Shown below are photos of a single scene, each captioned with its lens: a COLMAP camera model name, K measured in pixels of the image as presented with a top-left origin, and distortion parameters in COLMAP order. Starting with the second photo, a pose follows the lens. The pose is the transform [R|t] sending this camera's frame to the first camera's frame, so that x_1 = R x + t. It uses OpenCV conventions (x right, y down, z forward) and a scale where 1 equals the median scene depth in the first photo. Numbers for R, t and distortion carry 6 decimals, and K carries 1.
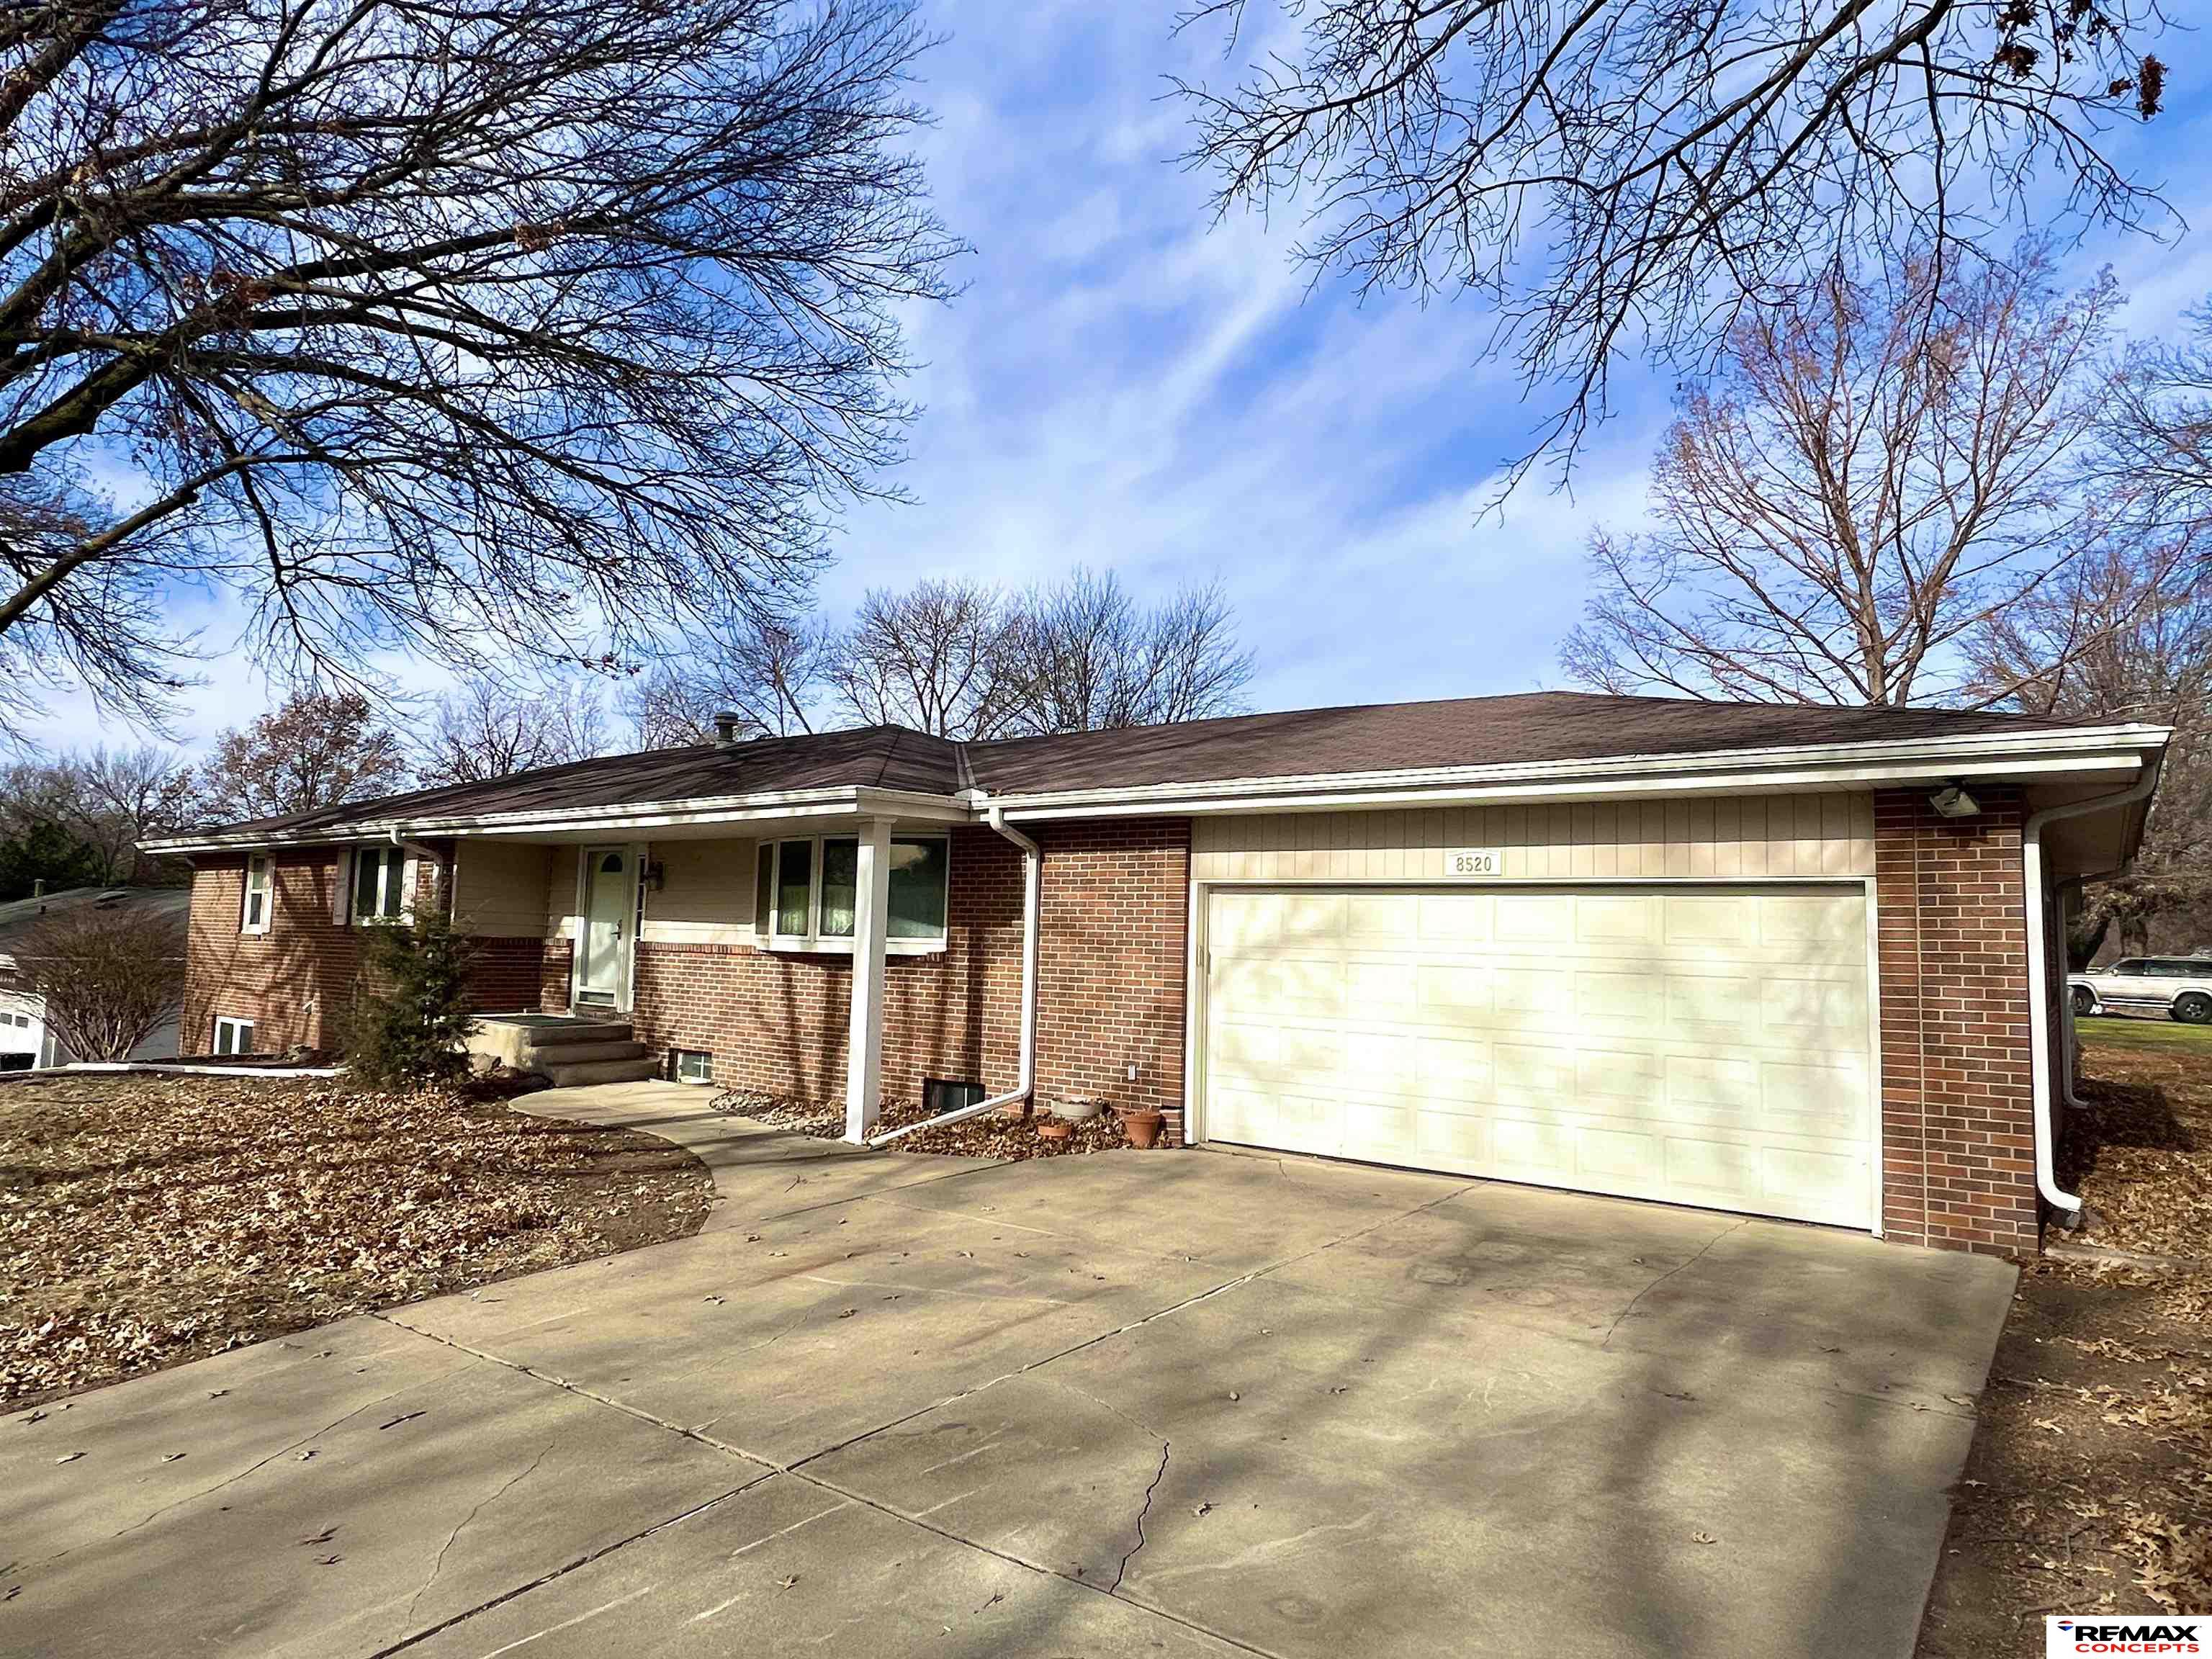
lens RADIAL K [[1289.8, 0, 1106.2], [0, 1289.8, 831.5], [0, 0, 1]] dist [-0.004107, -0.001040]
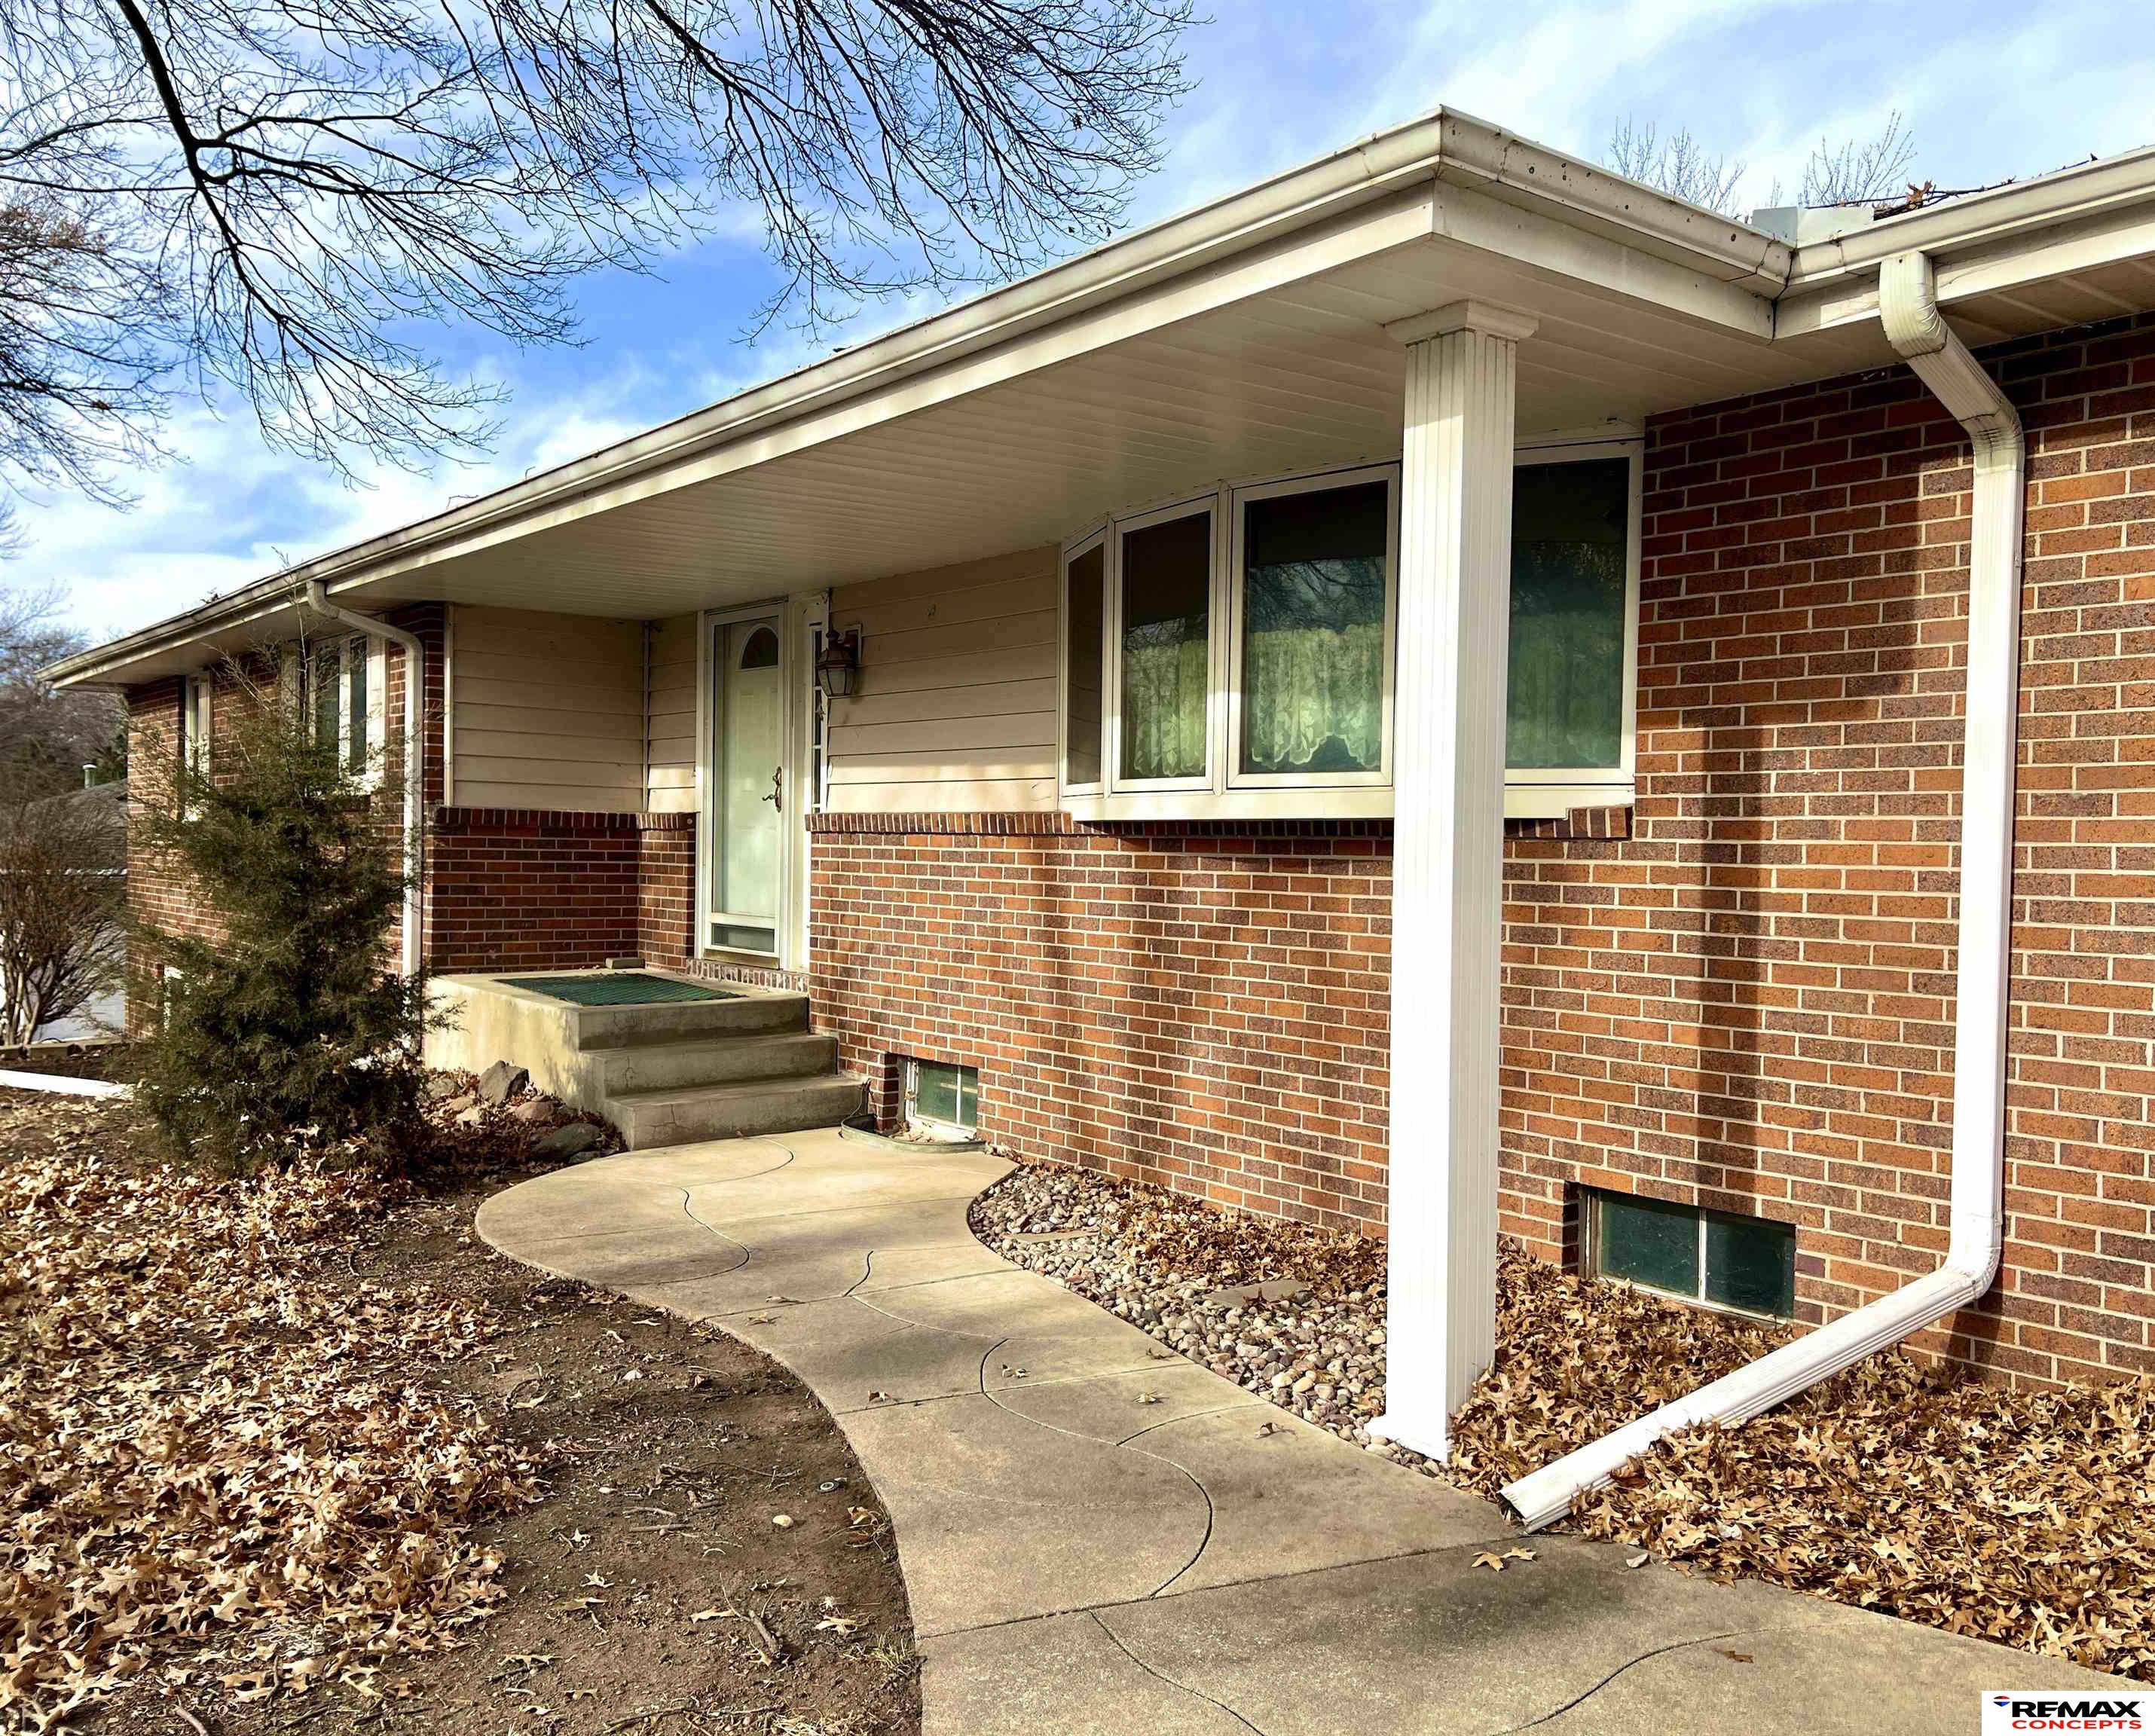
lens RADIAL K [[1799.8, 0, 1081.3], [0, 1799.8, 873.8], [0, 0, 1]] dist [0.054747, 0.000734]
pose [[0.966864, -0.006966, -0.255196, -0.130590], [0.032054, 0.995029, 0.094282, 0.057260], [0.253271, -0.099338, 0.962282, 0.478424]]
